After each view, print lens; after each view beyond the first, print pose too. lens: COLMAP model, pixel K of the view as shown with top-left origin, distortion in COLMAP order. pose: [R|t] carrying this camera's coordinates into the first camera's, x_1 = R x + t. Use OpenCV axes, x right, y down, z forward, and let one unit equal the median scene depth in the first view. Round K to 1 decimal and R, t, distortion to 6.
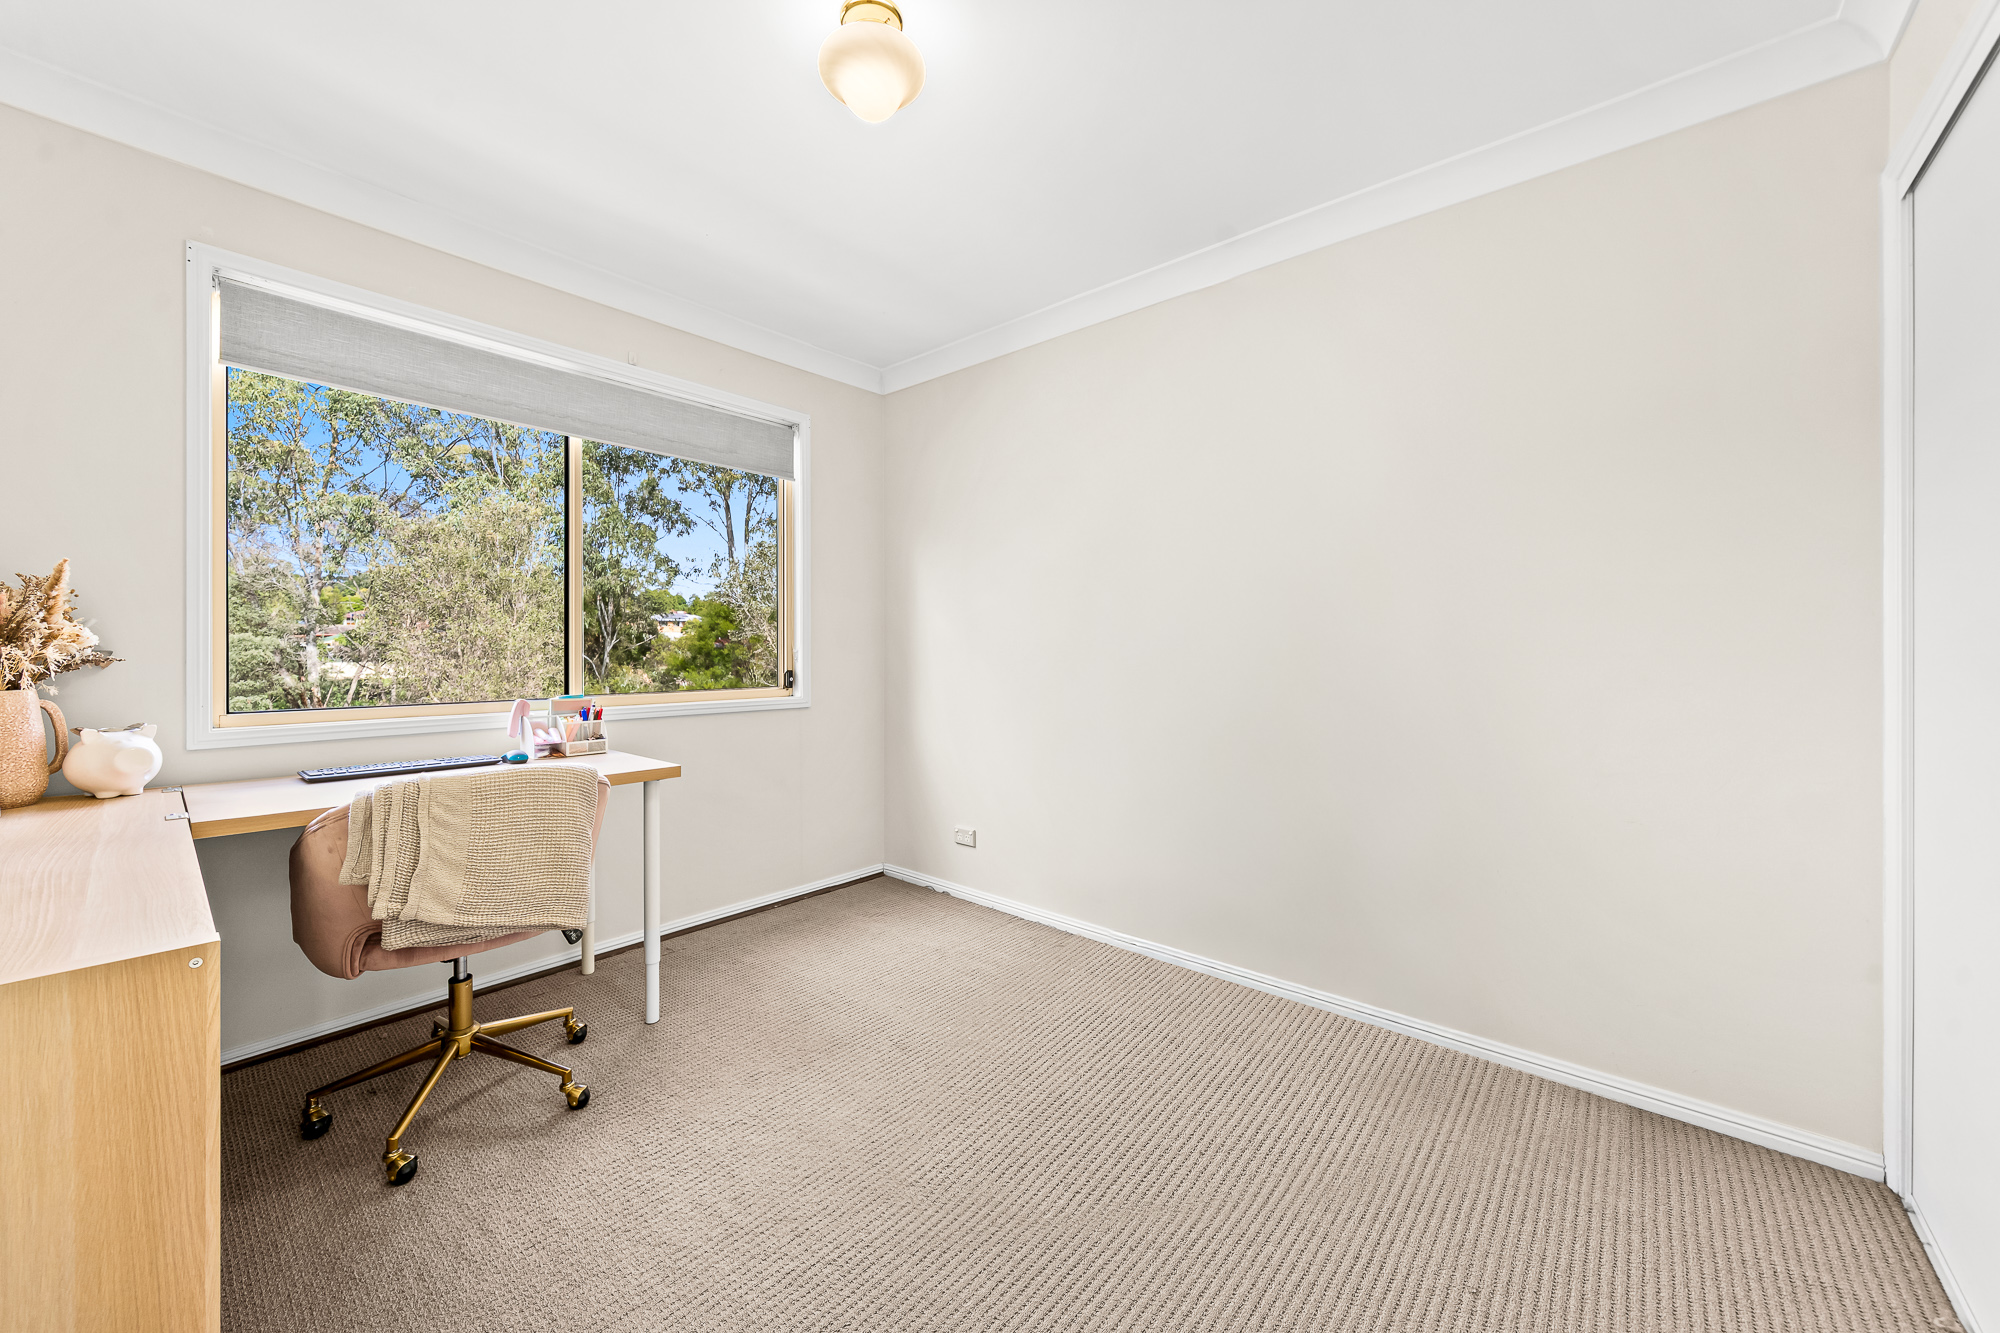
lens RADIAL K [[751.5, 0, 996.0], [0, 751.5, 662.0], [0, 0, 1]] dist [-0.008614, 0.000295]
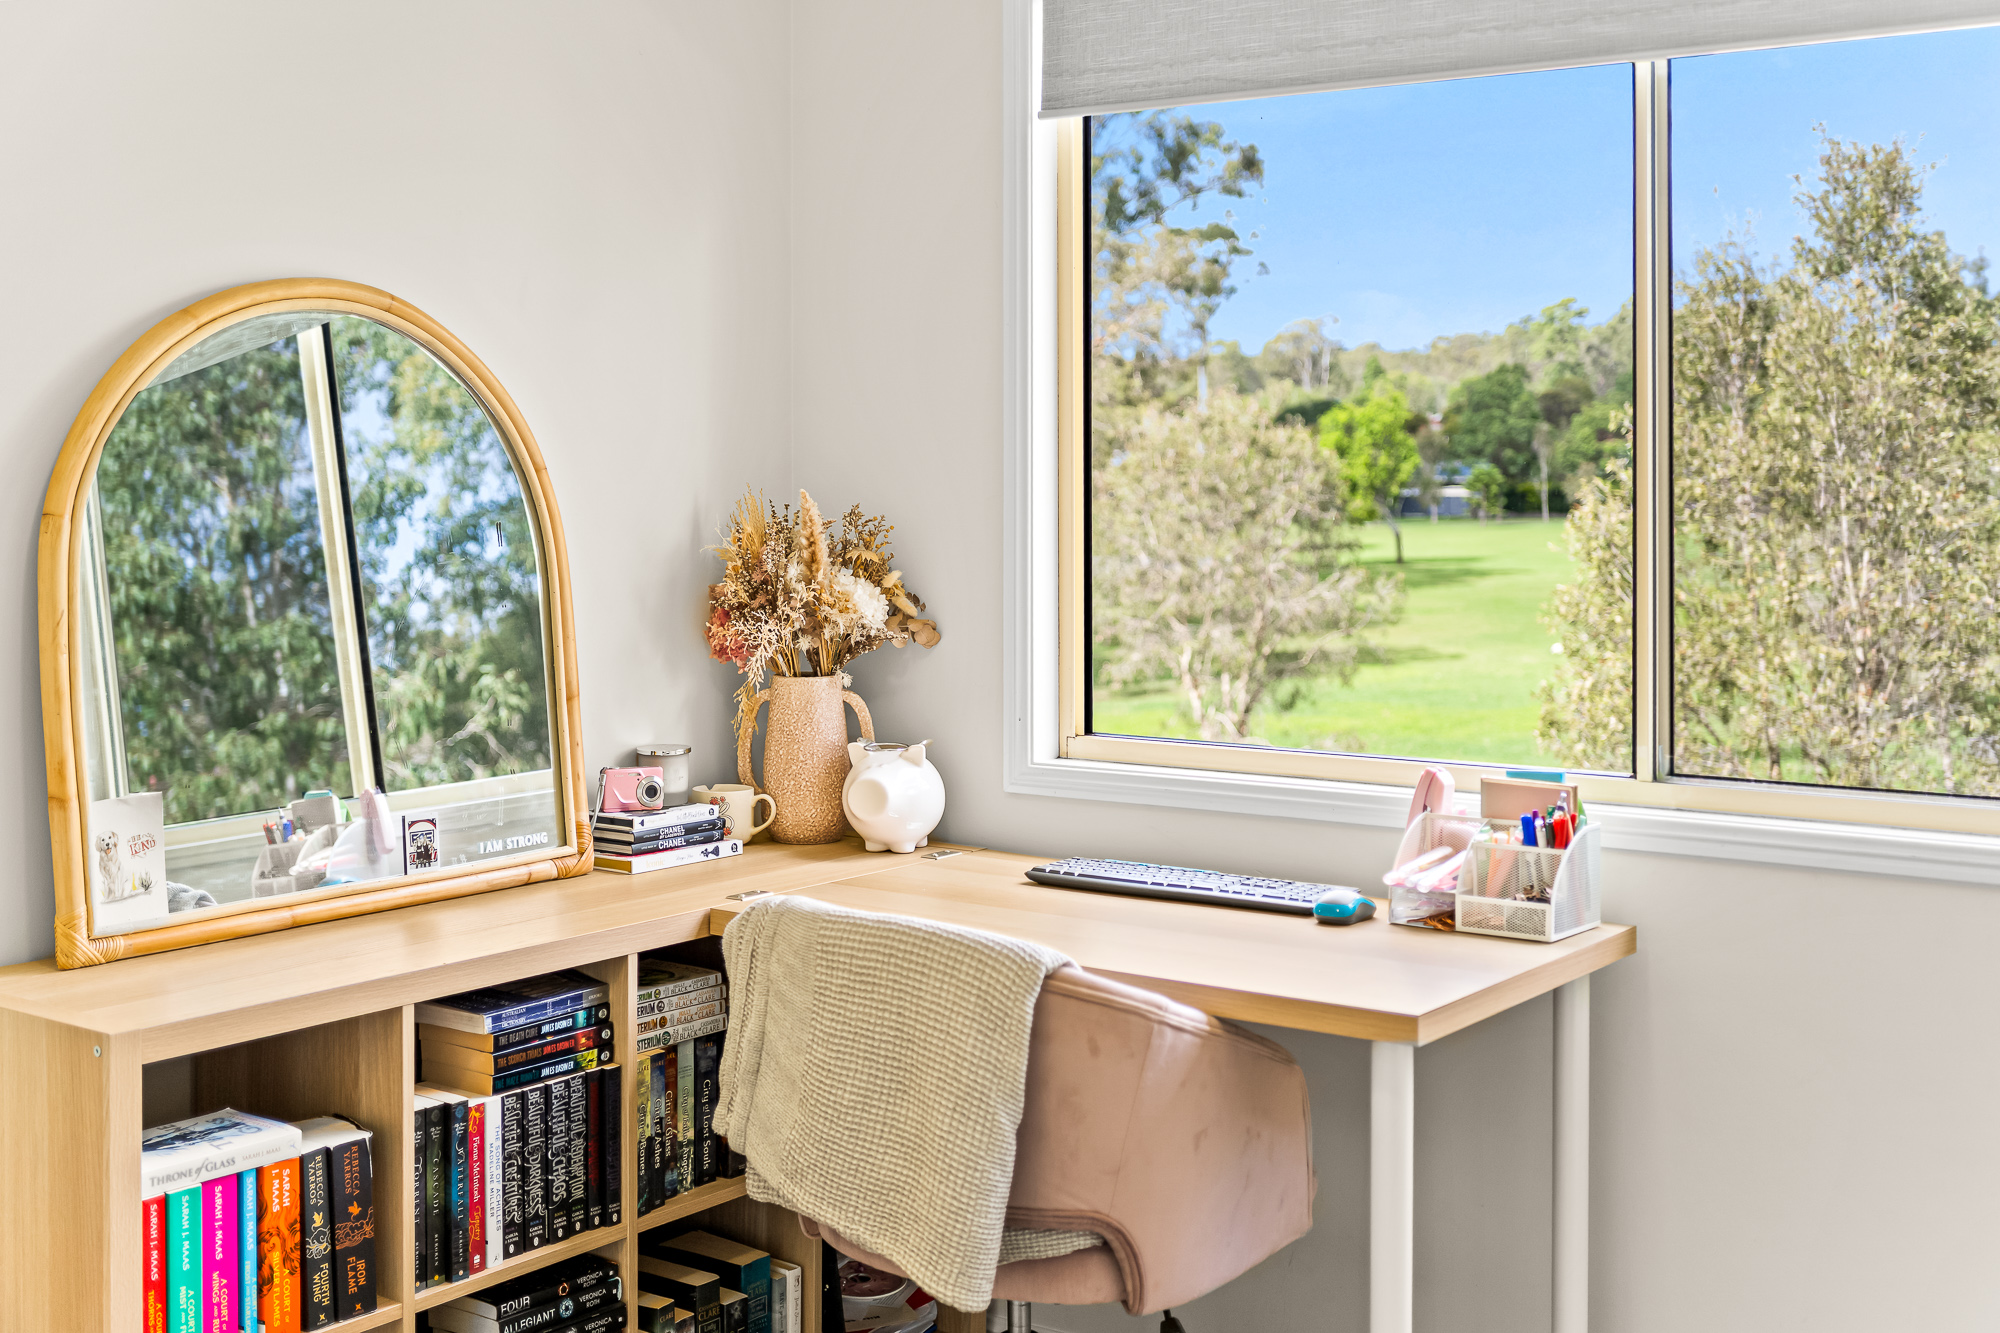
lens RADIAL K [[2418.6, 0, 894.6], [0, 2418.6, 513.6], [0, 0, 1]] dist [-0.026796, 0.000000]
pose [[0.051697, 0.010602, -0.998607, 0.618278], [-0.017482, 0.999800, 0.009709, -0.090946], [0.998510, 0.016956, 0.051872, 0.622220]]
